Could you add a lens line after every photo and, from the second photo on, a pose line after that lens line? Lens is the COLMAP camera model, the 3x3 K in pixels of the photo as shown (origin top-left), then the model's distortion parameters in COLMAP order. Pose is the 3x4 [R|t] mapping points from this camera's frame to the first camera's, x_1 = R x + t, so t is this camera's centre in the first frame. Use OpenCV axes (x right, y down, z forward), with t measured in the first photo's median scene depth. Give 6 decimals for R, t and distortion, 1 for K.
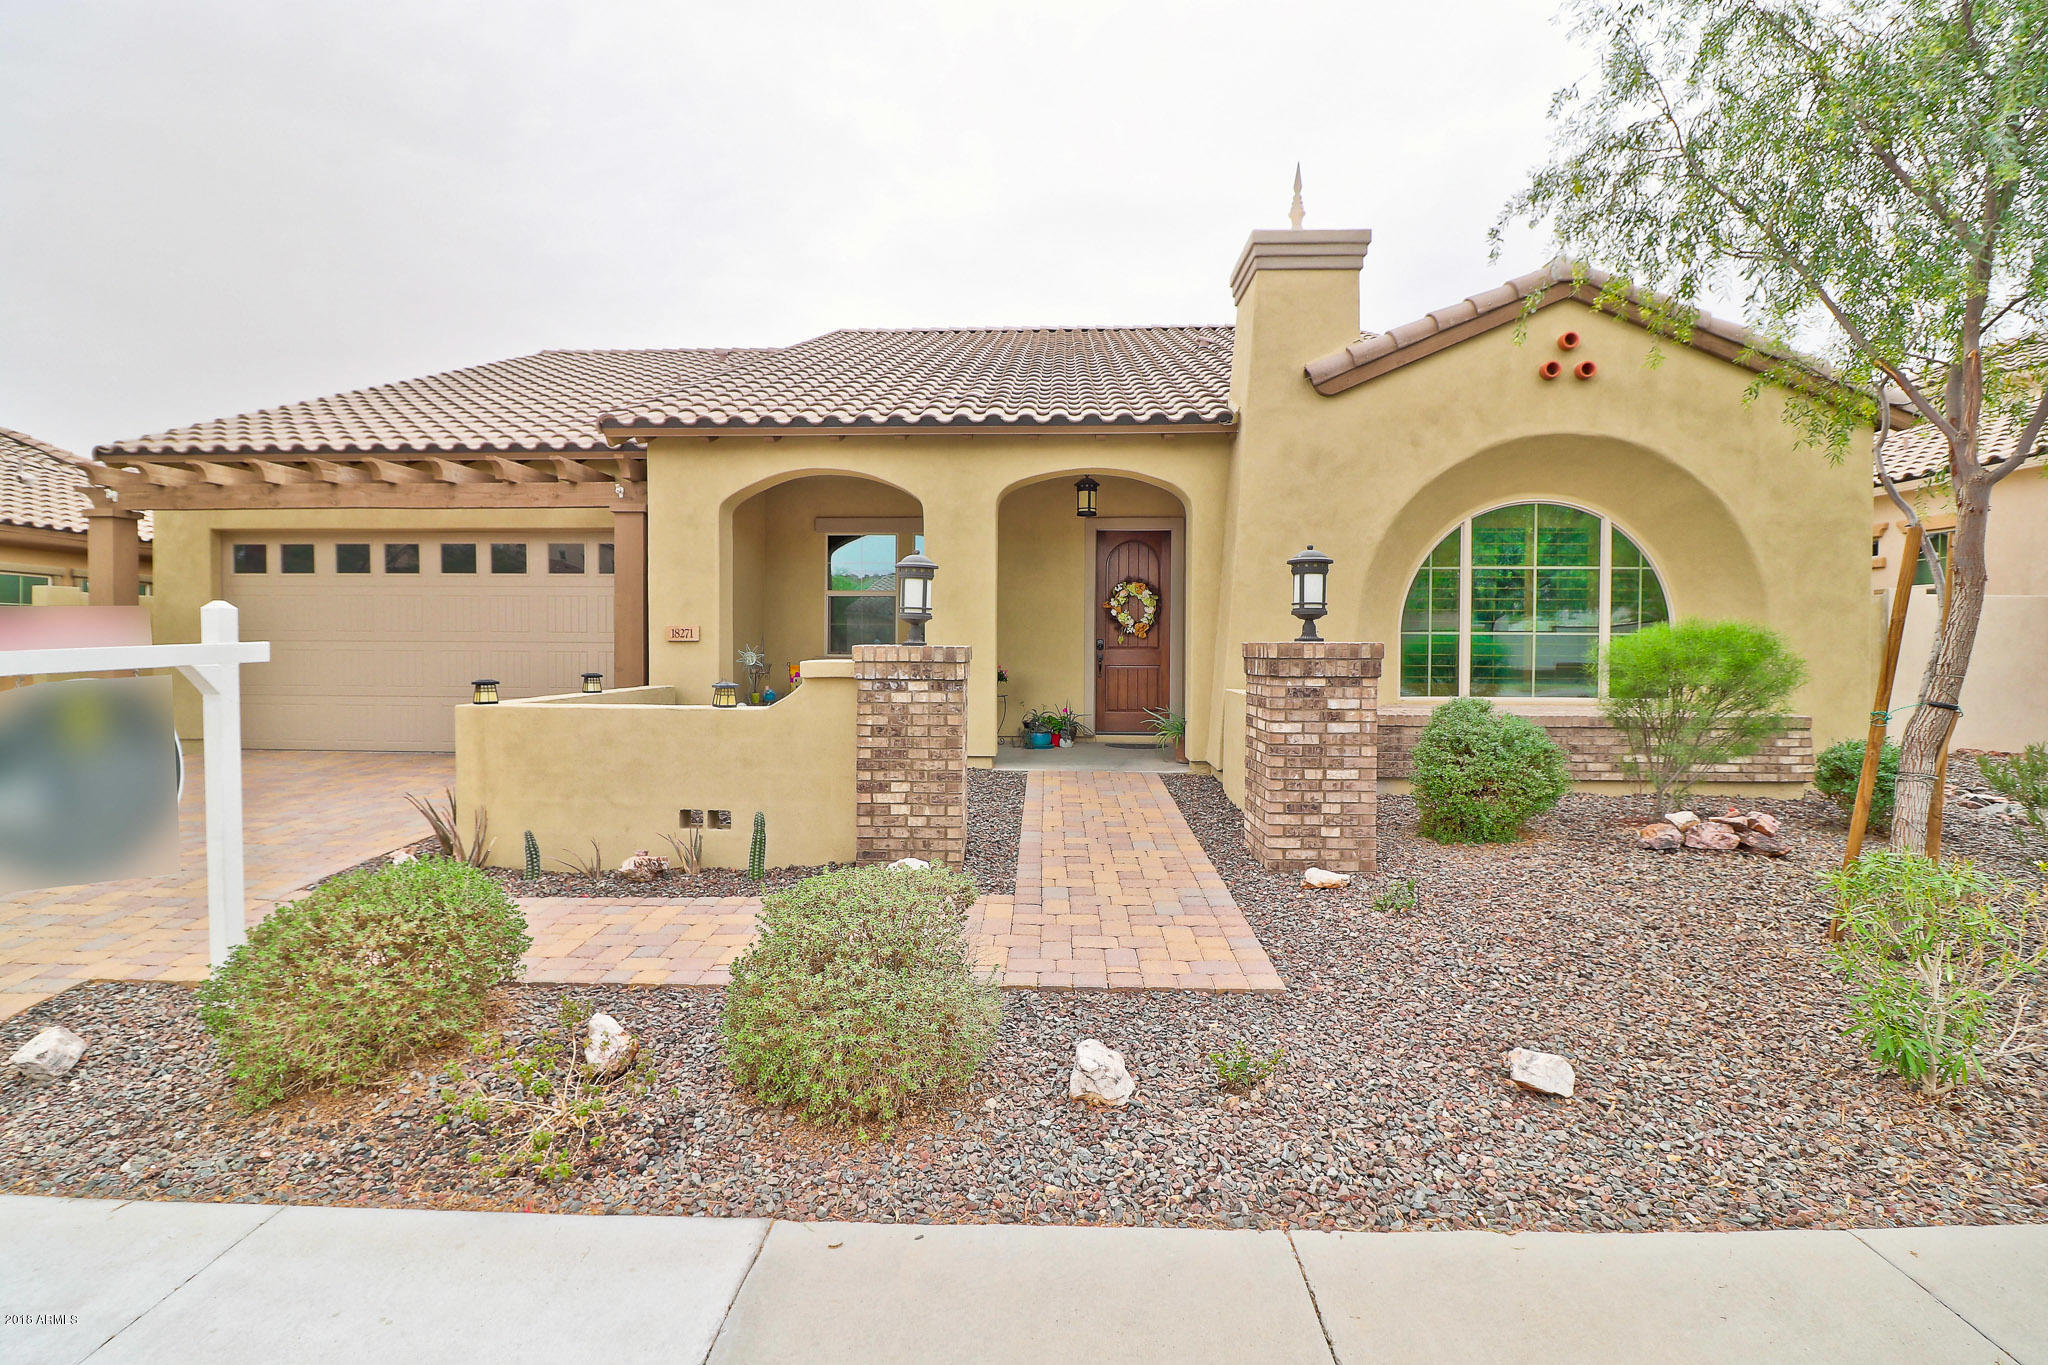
lens RADIAL K [[943.8, 0, 1004.3], [0, 943.8, 662.2], [0, 0, 1]] dist [0.008578, -0.021385]
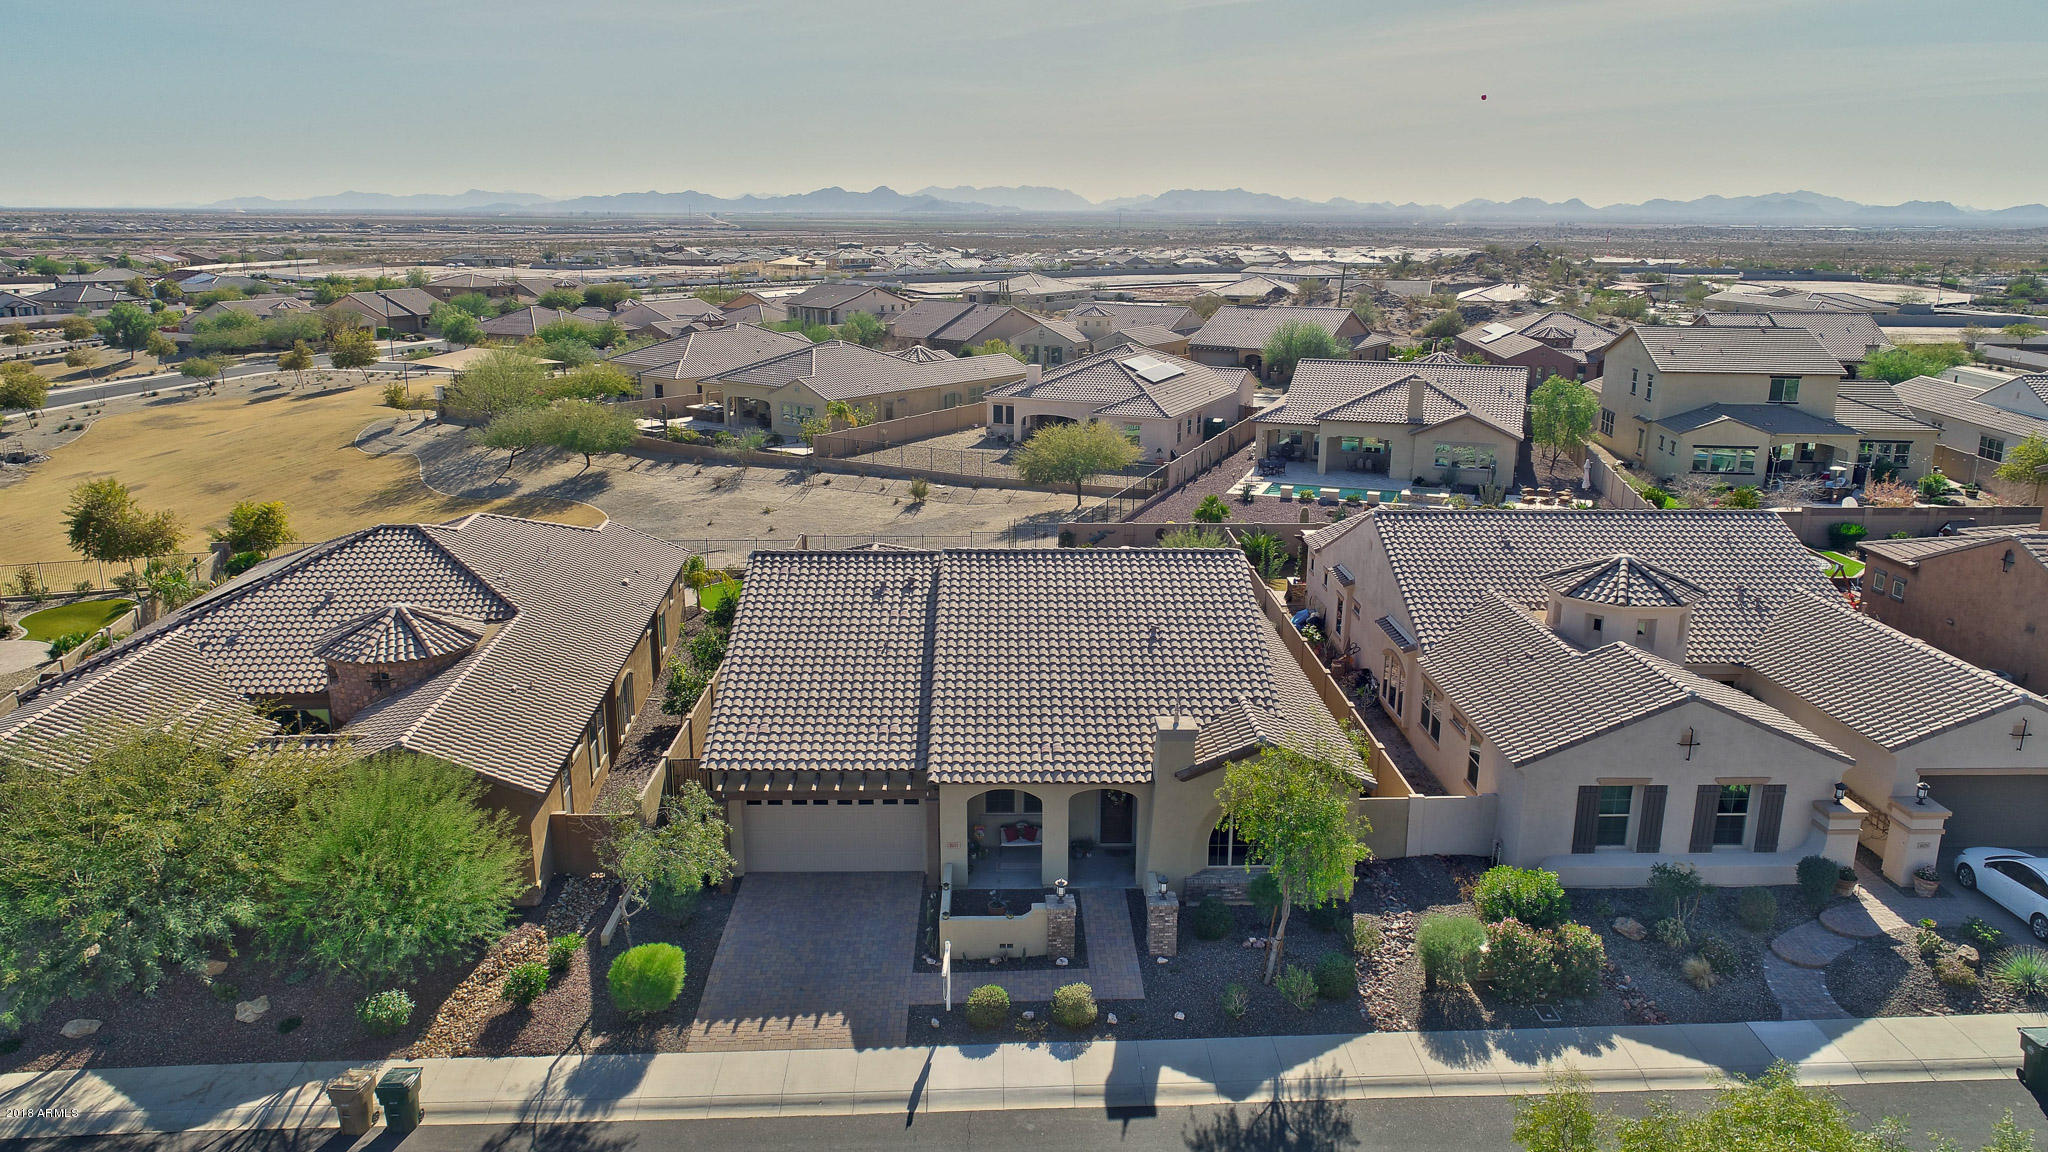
lens RADIAL K [[1381.8, 0, 1024.0], [0, 1381.8, 576.0], [0, 0, 1]] dist [0.003951, -0.006904]
pose [[0.996540, -0.018606, 0.081011, -0.703279], [-0.001221, 0.971242, 0.238093, -2.749477], [-0.083111, -0.237368, 0.967858, -4.268635]]
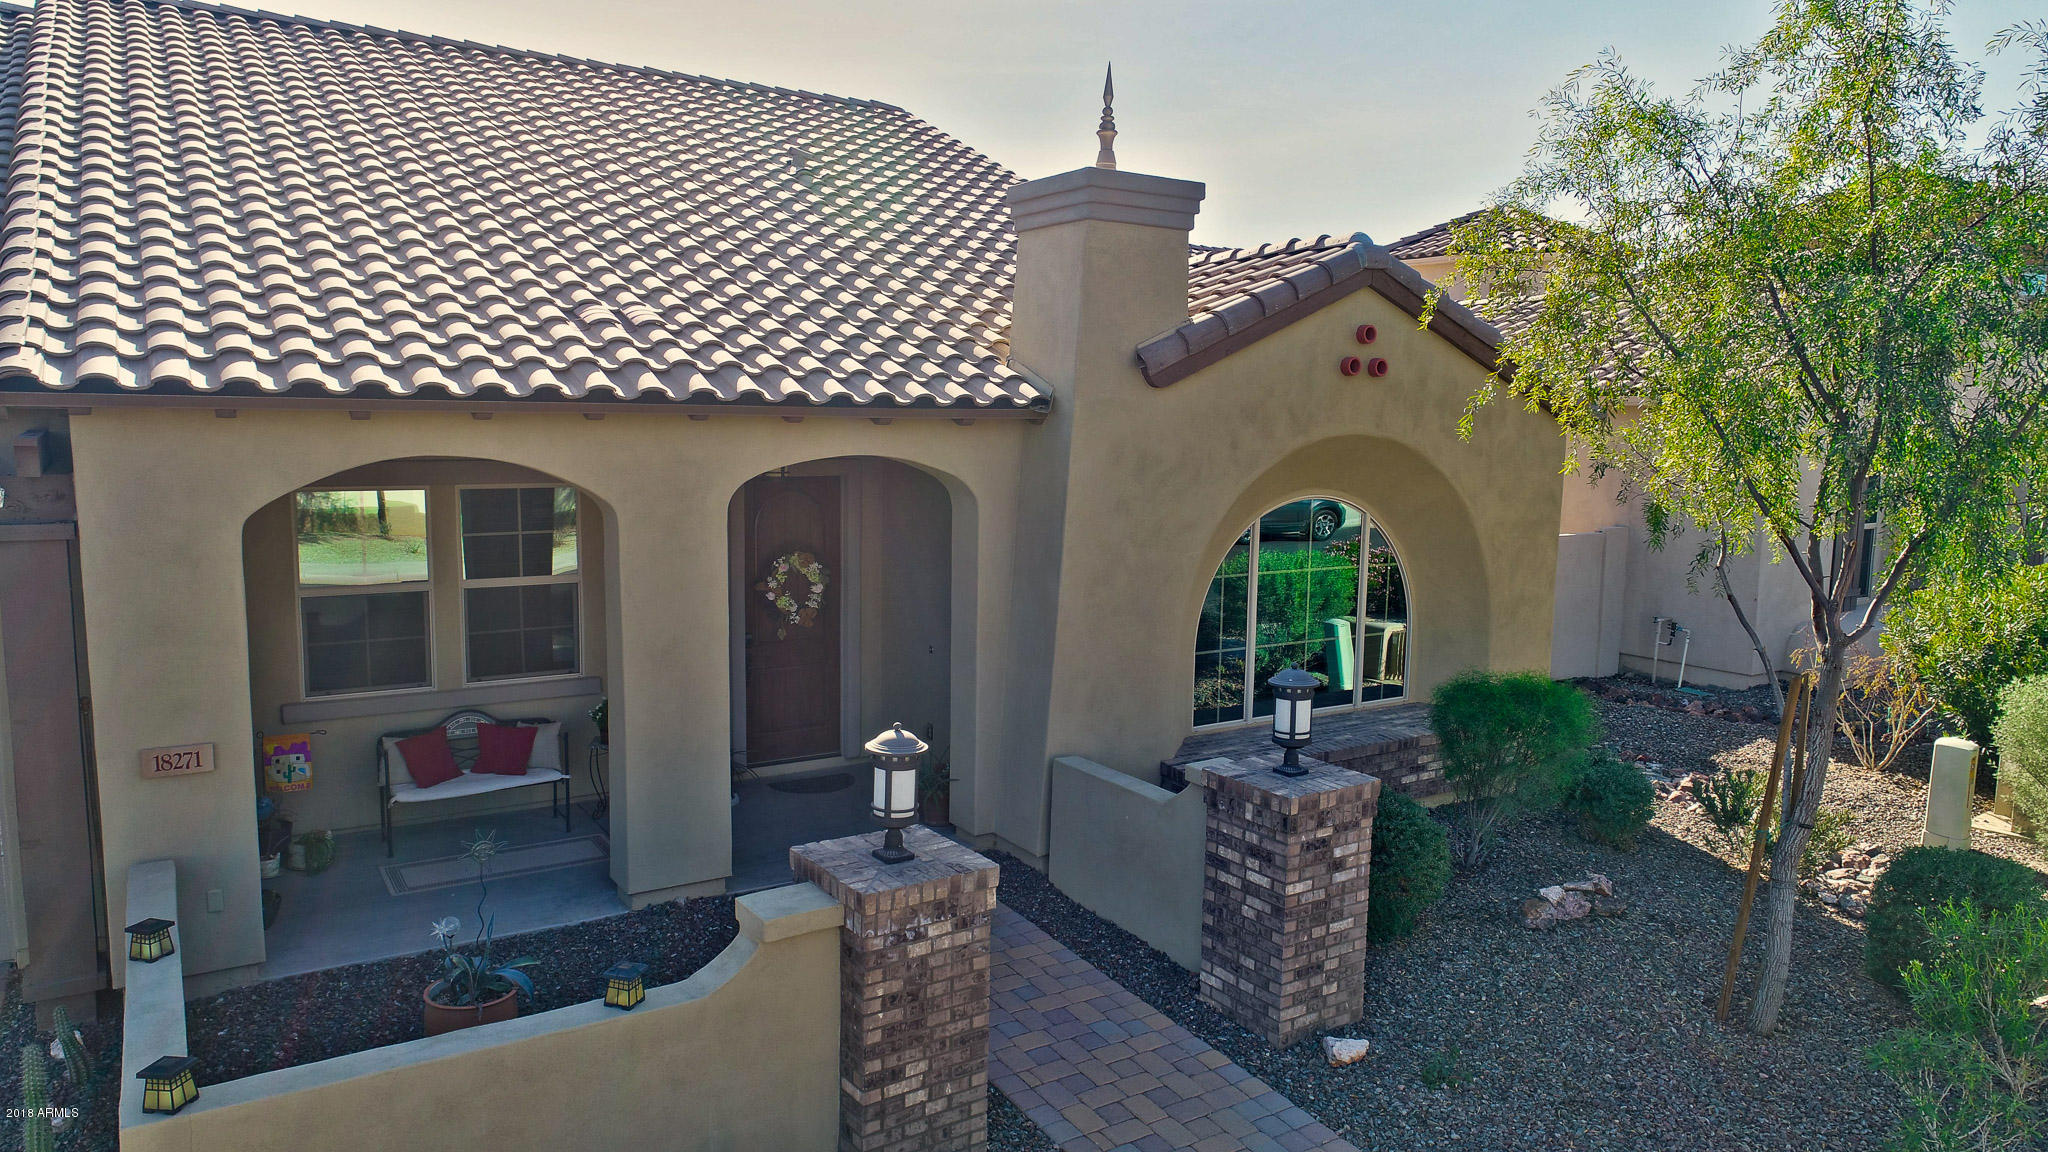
lens RADIAL K [[1381.8, 0, 1024.0], [0, 1381.8, 576.0], [0, 0, 1]] dist [0.003951, -0.006904]
pose [[0.810166, -0.065315, 0.582550, -0.633892], [-0.003943, 0.993144, 0.116834, -0.364246], [-0.586187, -0.096952, 0.804354, 0.139779]]
